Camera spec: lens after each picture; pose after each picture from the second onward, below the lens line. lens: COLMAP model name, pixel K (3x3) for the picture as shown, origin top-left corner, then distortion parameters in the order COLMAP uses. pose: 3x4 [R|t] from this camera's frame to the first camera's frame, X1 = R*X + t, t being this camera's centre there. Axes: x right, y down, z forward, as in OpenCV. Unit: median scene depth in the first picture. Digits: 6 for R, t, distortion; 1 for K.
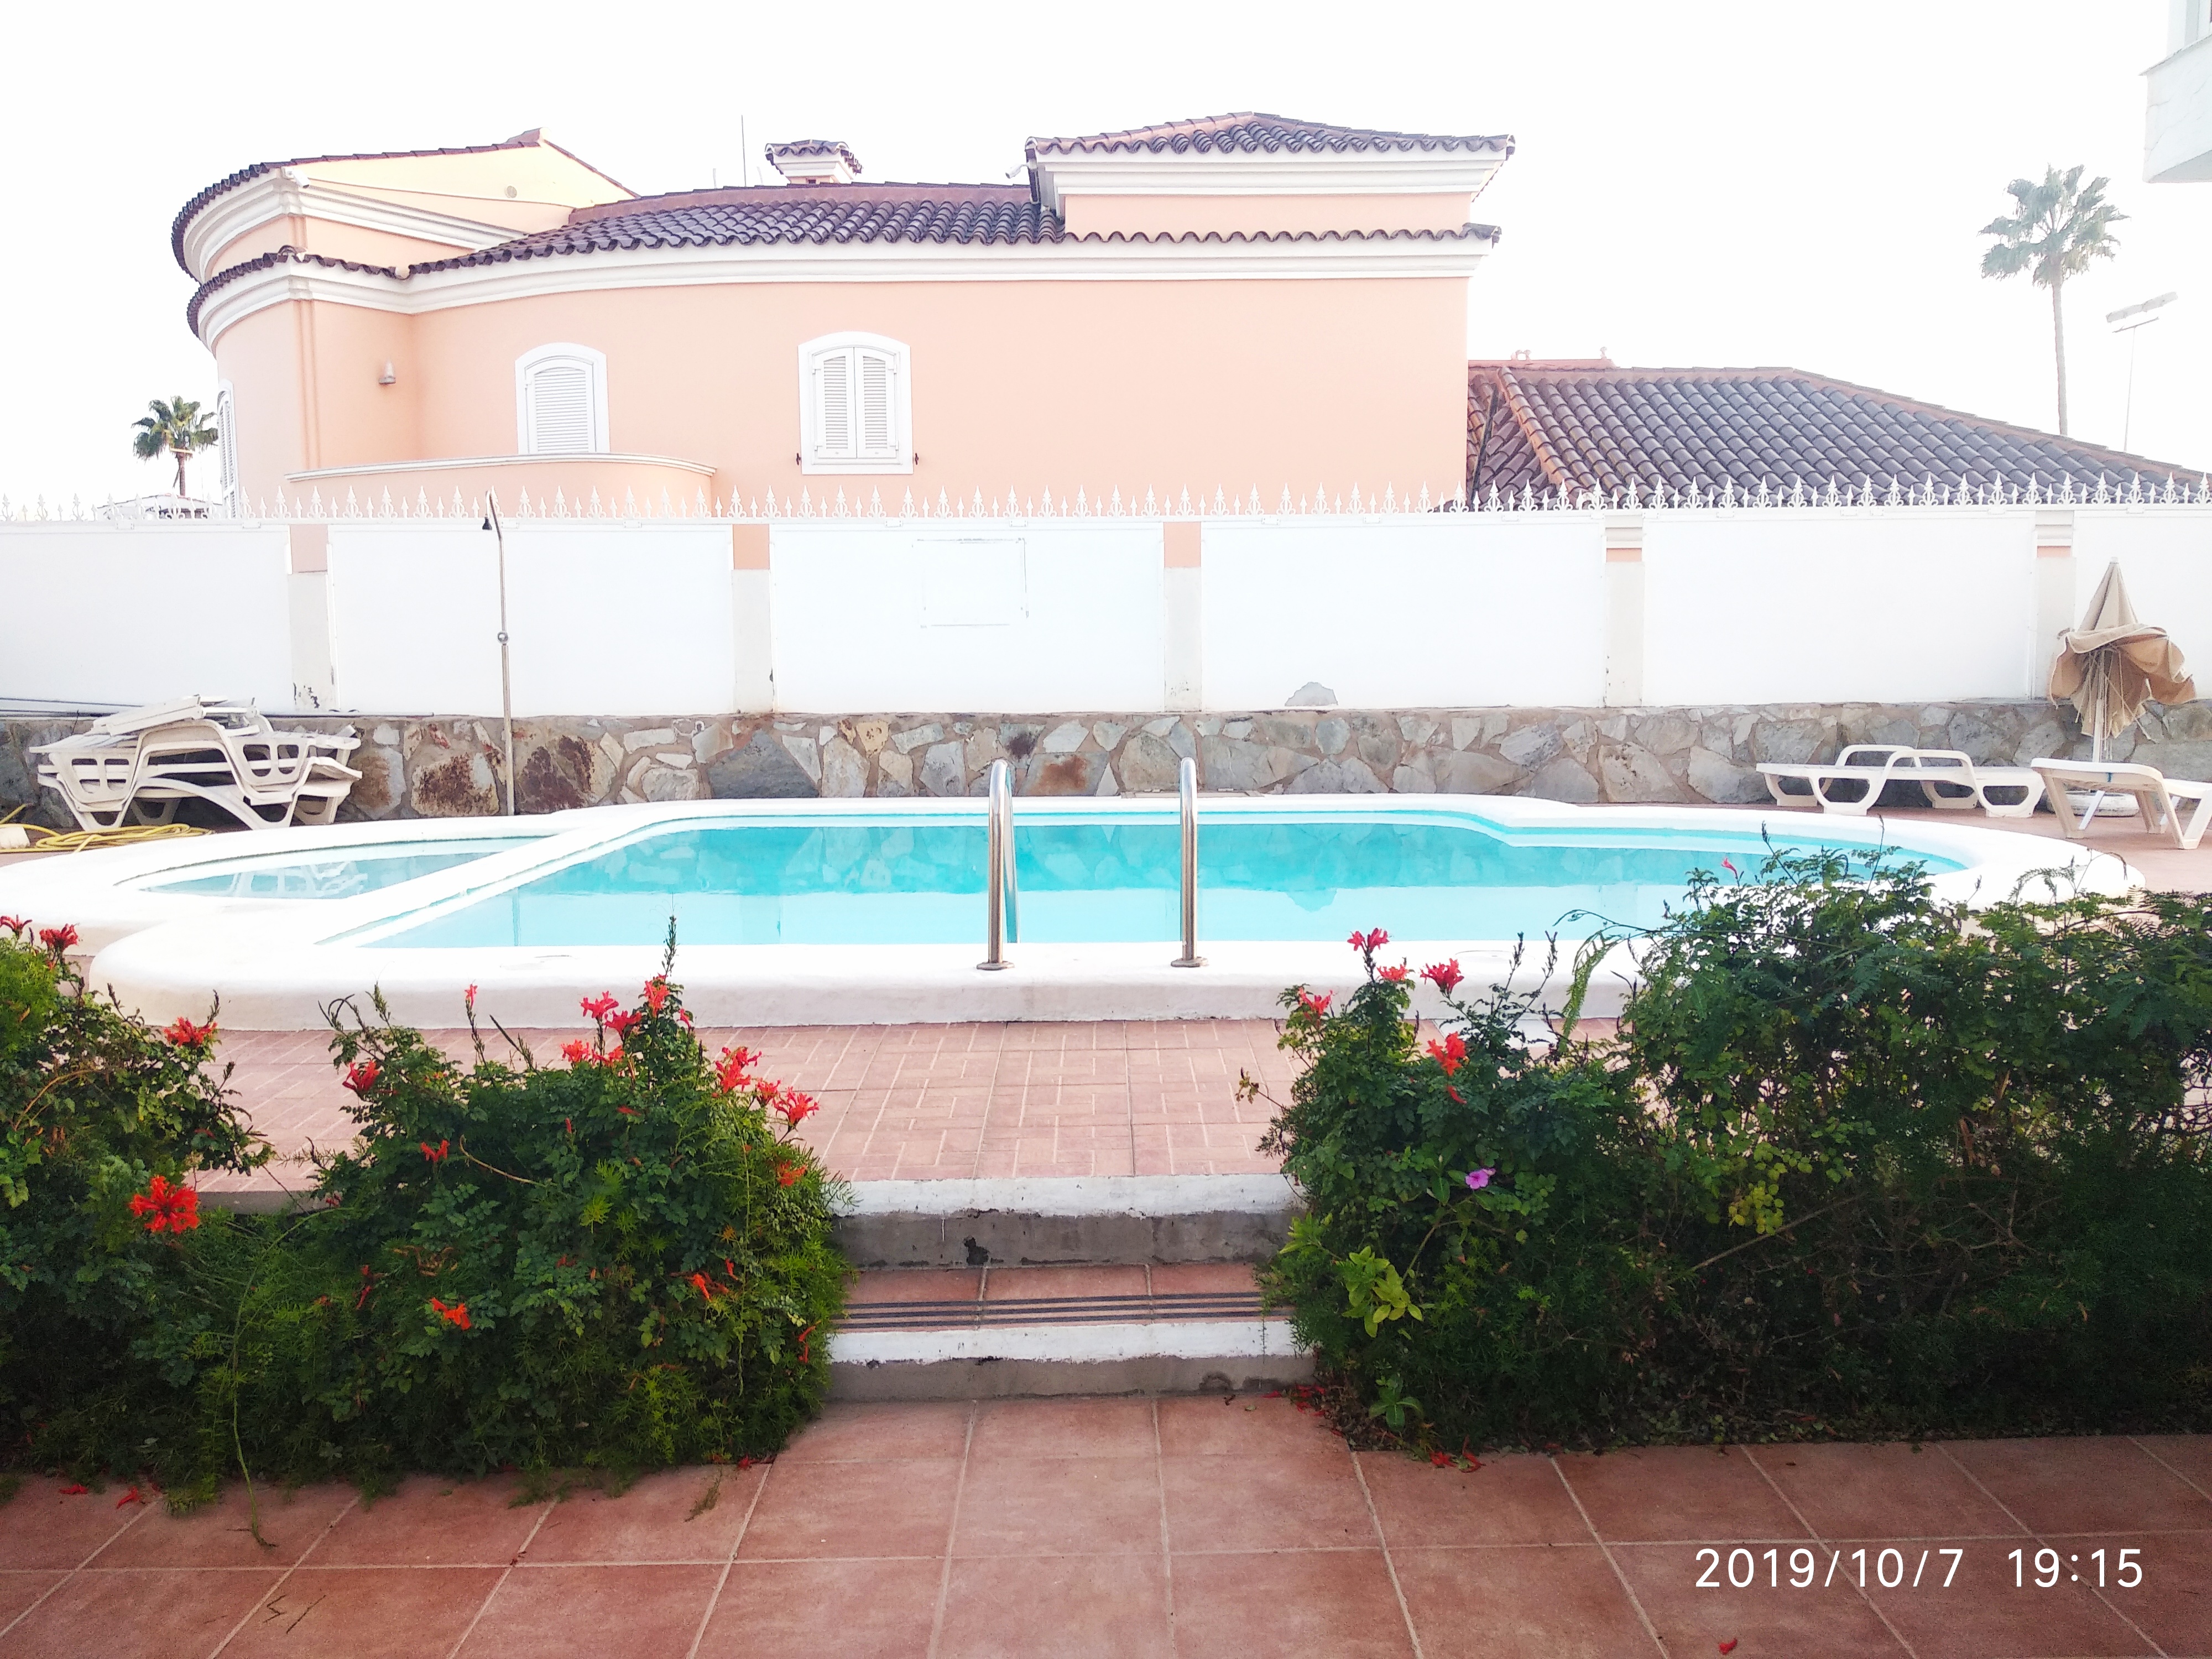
lens RADIAL K [[1696.4, 0, 1113.9], [0, 1696.4, 835.2], [0, 0, 1]] dist [0.010703, -0.020892]
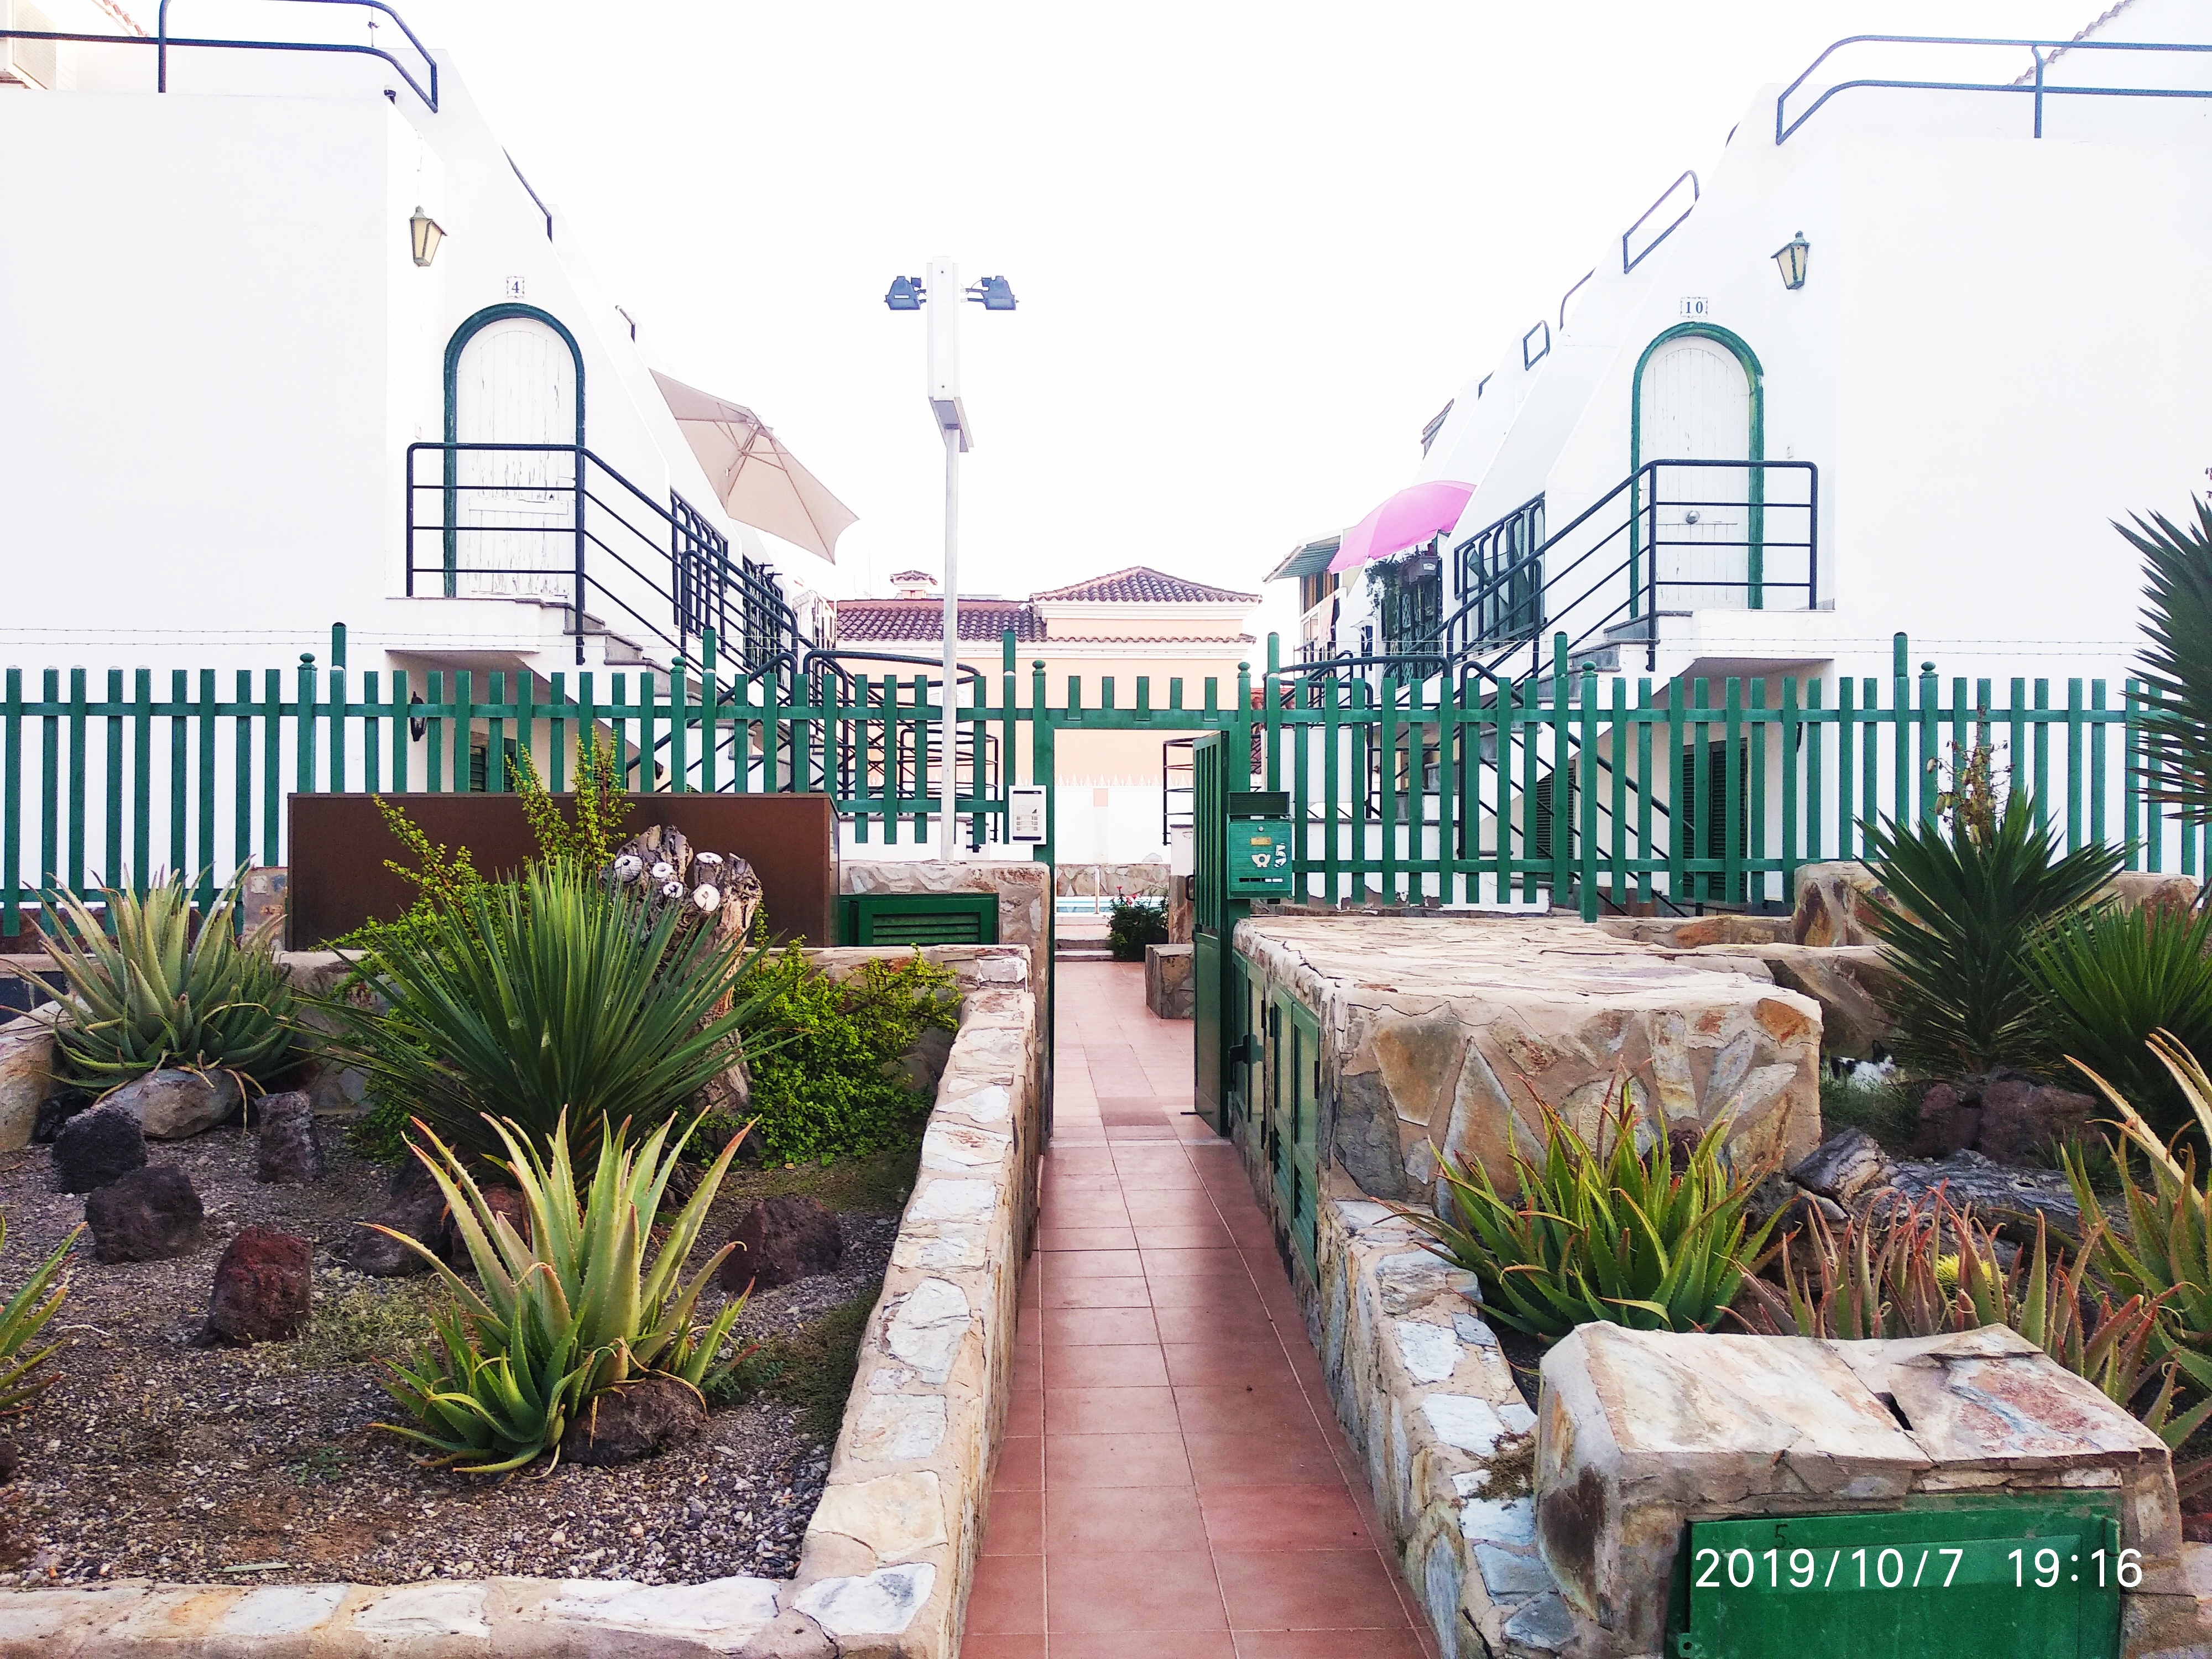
lens RADIAL K [[1696.4, 0, 1108.7], [0, 1696.4, 830.2], [0, 0, 1]] dist [0.010703, -0.020892]
pose [[0.999322, 0.008549, 0.035824, -0.038739], [-0.004867, 0.994809, -0.101642, 0.134471], [-0.036507, 0.101398, 0.994176, -1.524497]]
